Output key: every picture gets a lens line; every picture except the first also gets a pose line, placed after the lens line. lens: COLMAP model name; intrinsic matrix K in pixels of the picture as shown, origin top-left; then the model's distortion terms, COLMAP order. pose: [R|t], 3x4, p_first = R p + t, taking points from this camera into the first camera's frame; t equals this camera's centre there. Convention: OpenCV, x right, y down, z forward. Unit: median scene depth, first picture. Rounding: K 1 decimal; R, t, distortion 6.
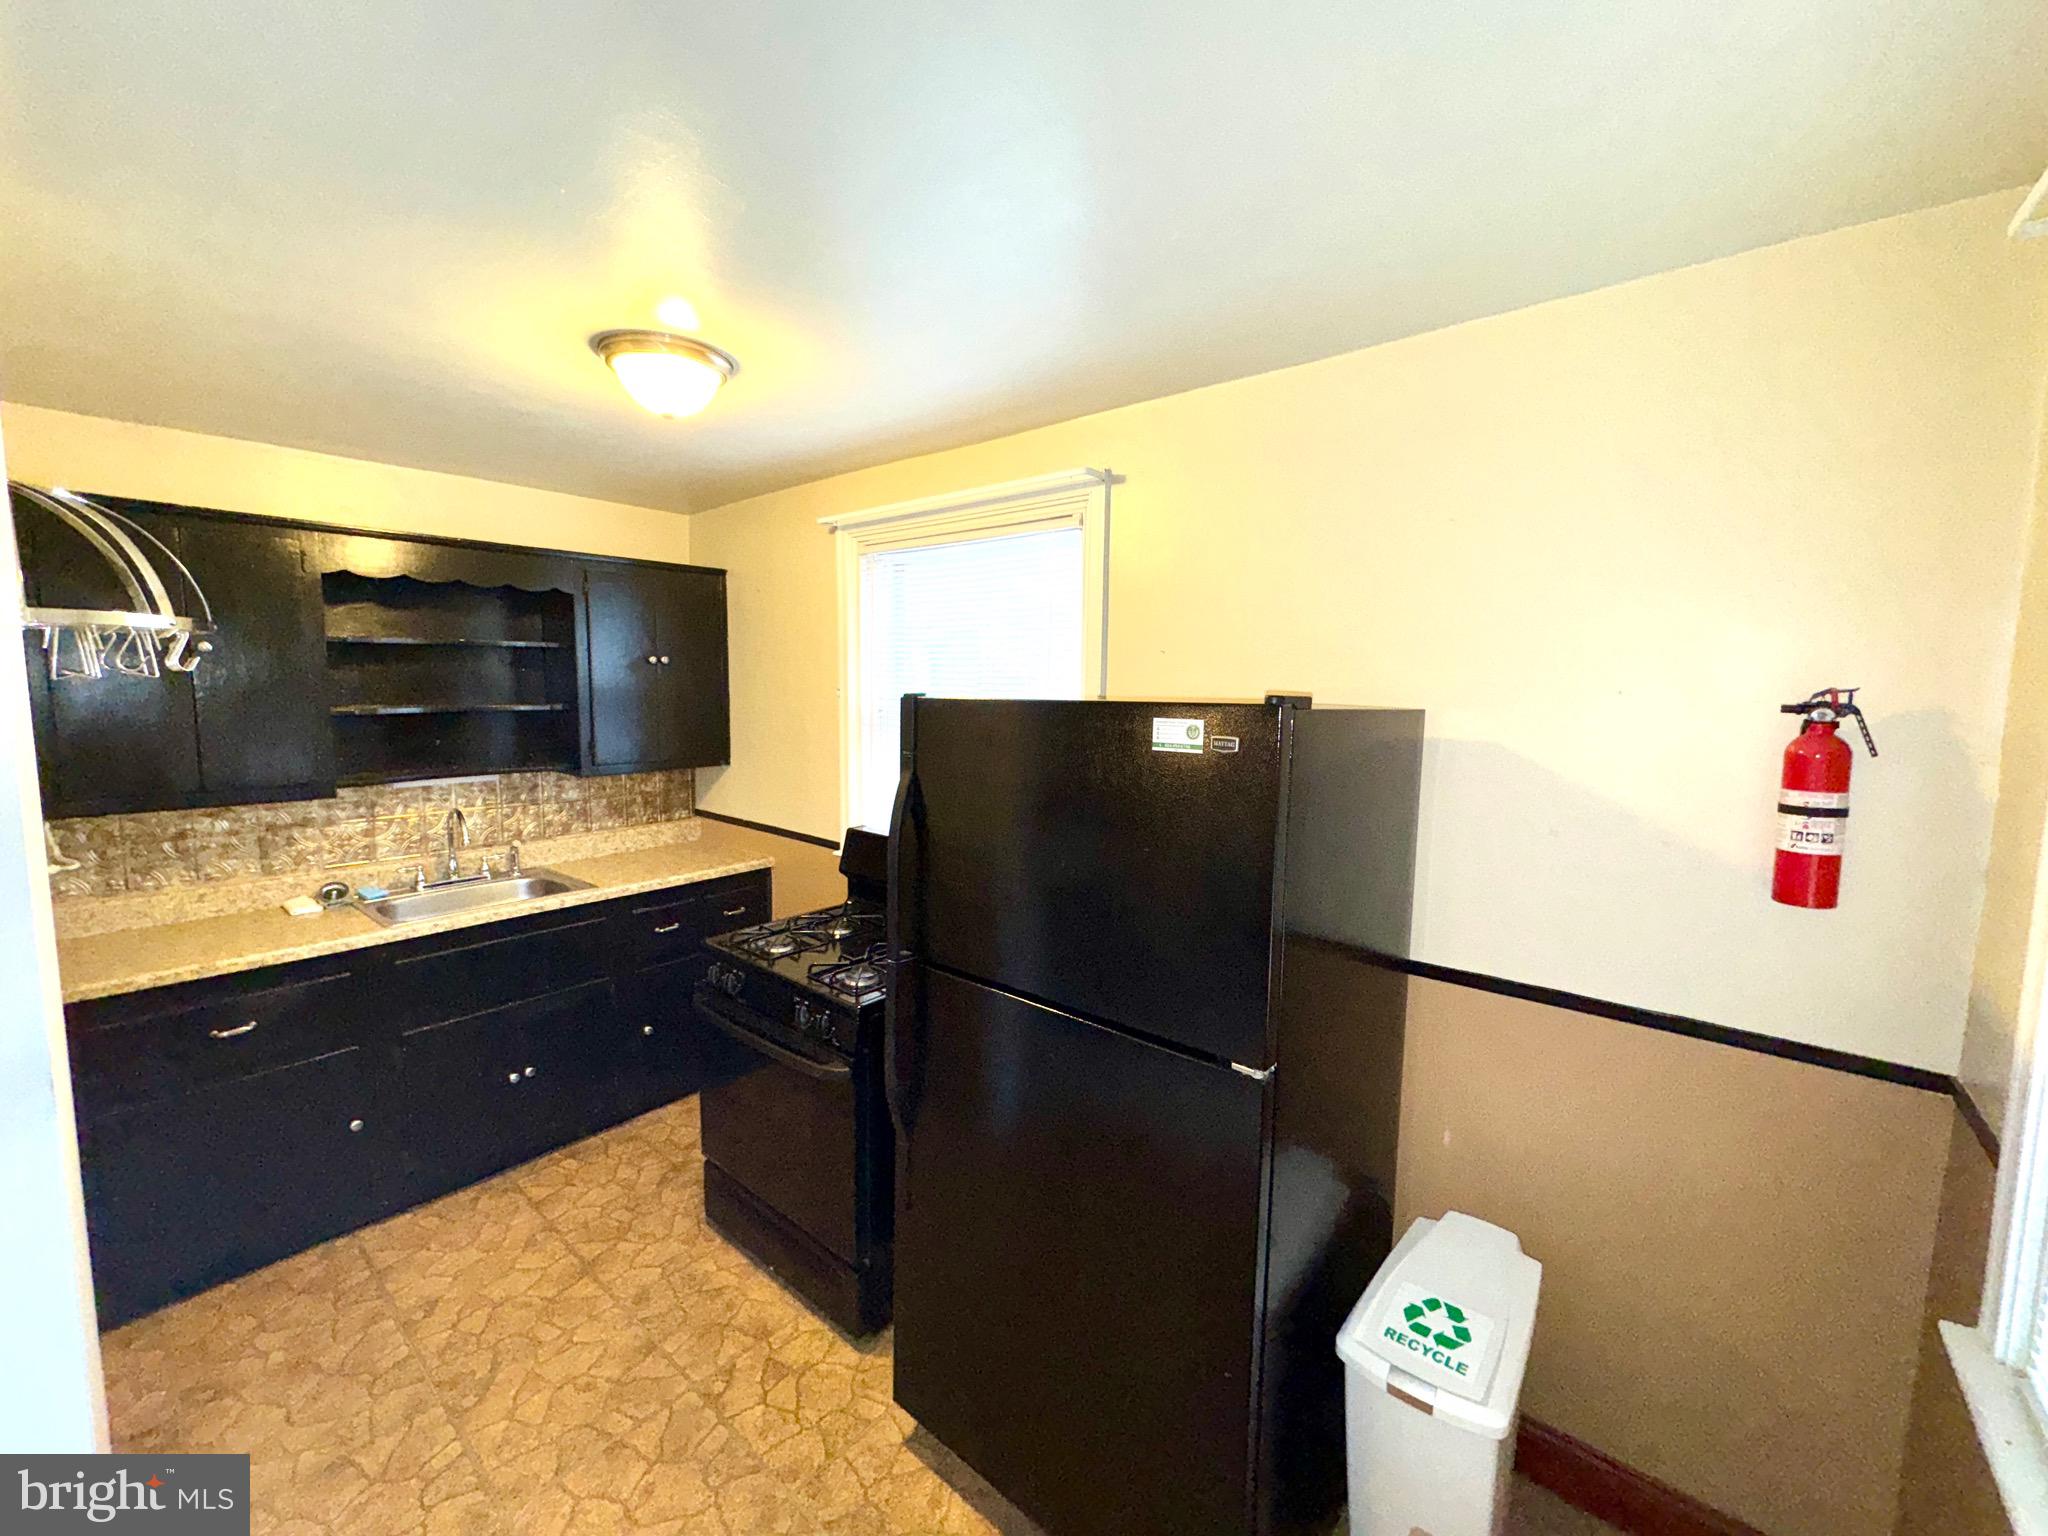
lens RADIAL K [[818.1, 0, 1024.0], [0, 818.1, 768.0], [0, 0, 1]] dist [0.000541, -0.000280]
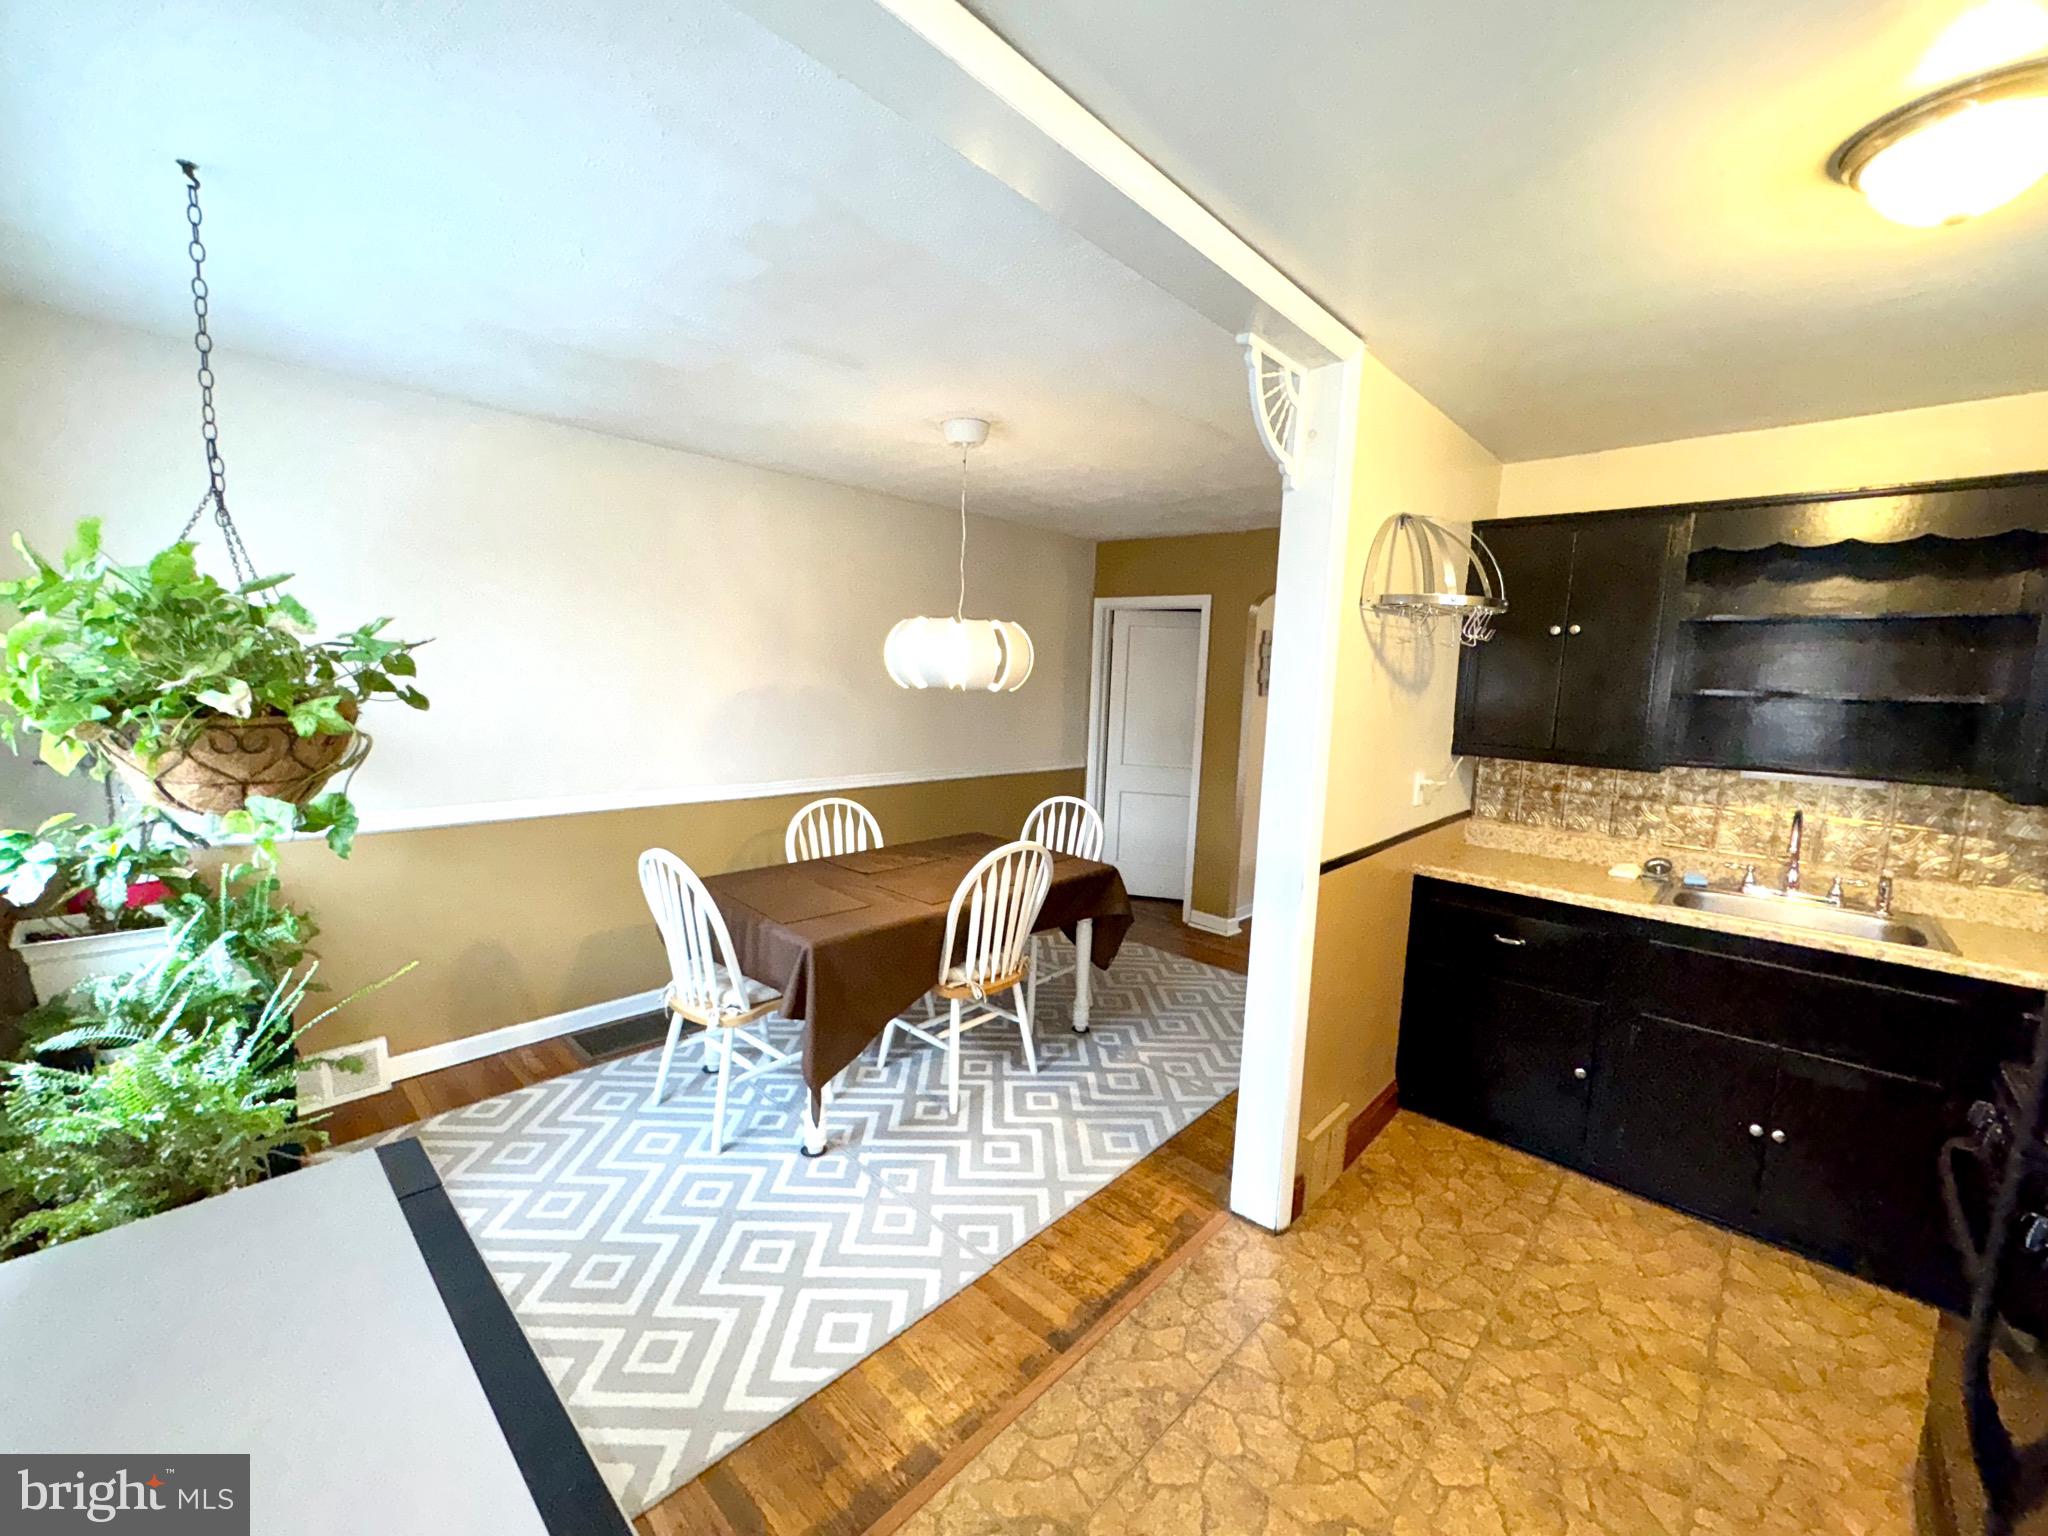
lens RADIAL K [[813.6, 0, 1027.3], [0, 813.6, 778.7], [0, 0, 1]] dist [-0.000300, -0.000192]
pose [[-0.061202, 0.118272, -0.991093, 0.222102], [-0.139991, 0.982123, 0.125846, 0.026392], [0.988260, 0.146446, -0.043551, 0.264599]]
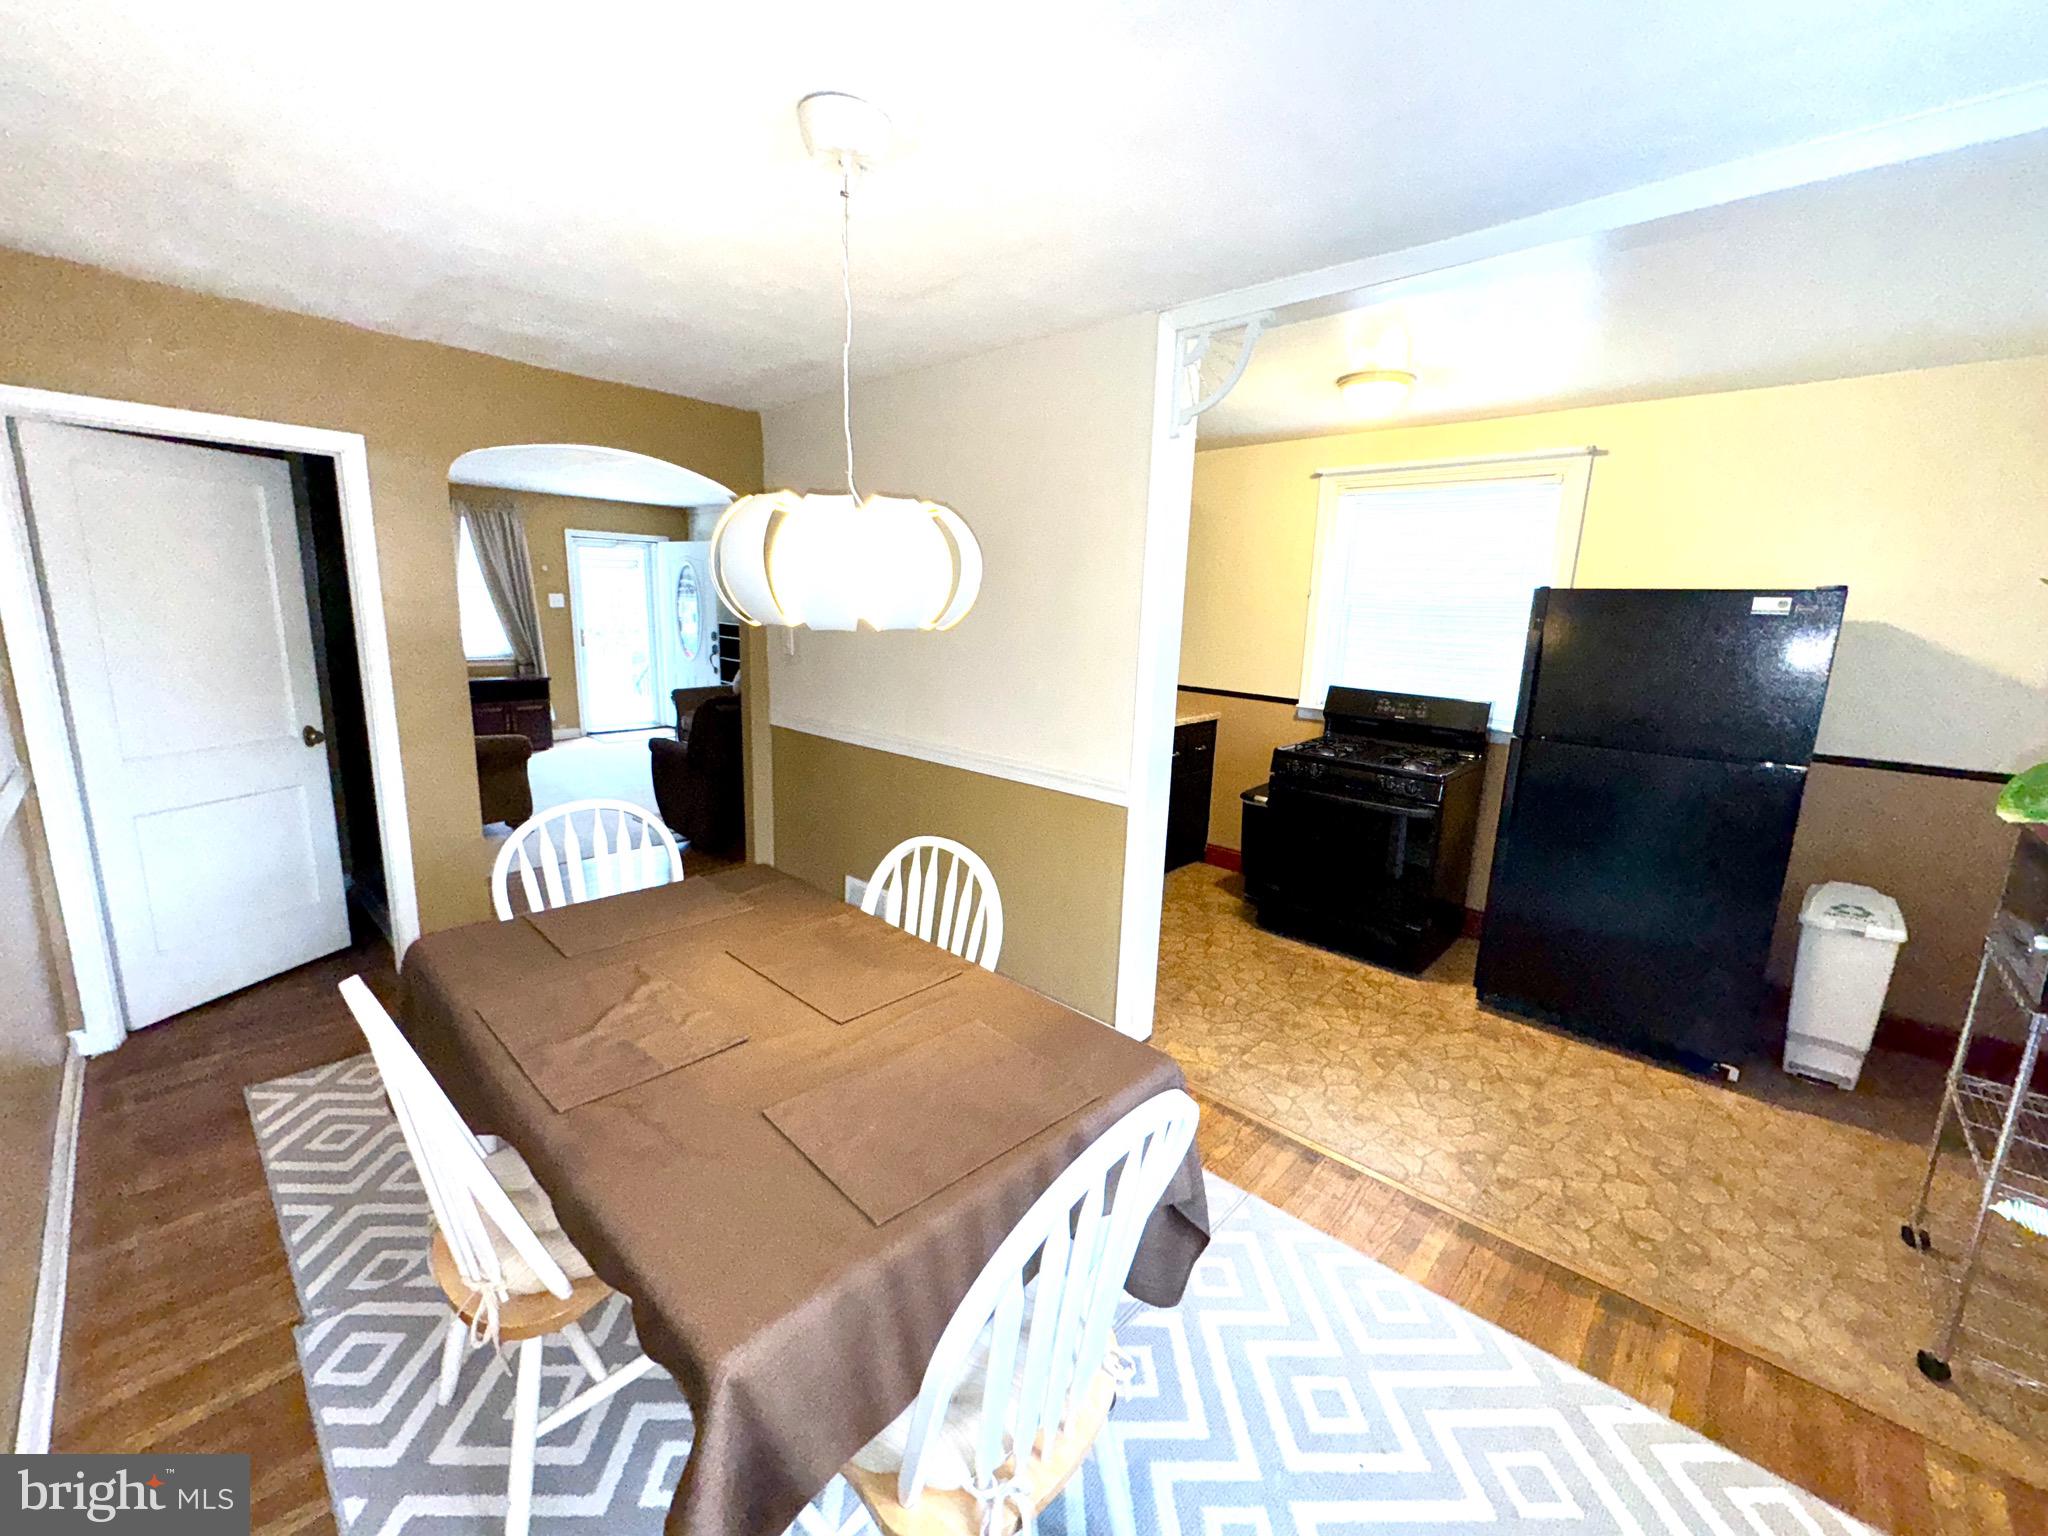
lens RADIAL K [[818.1, 0, 1024.0], [0, 818.1, 768.0], [0, 0, 1]] dist [0.000541, -0.000280]
pose [[0.998160, 0.036111, -0.048715, -0.748055], [-0.031425, 0.995100, 0.093748, 0.109955], [0.051862, -0.092044, 0.994403, -0.551873]]
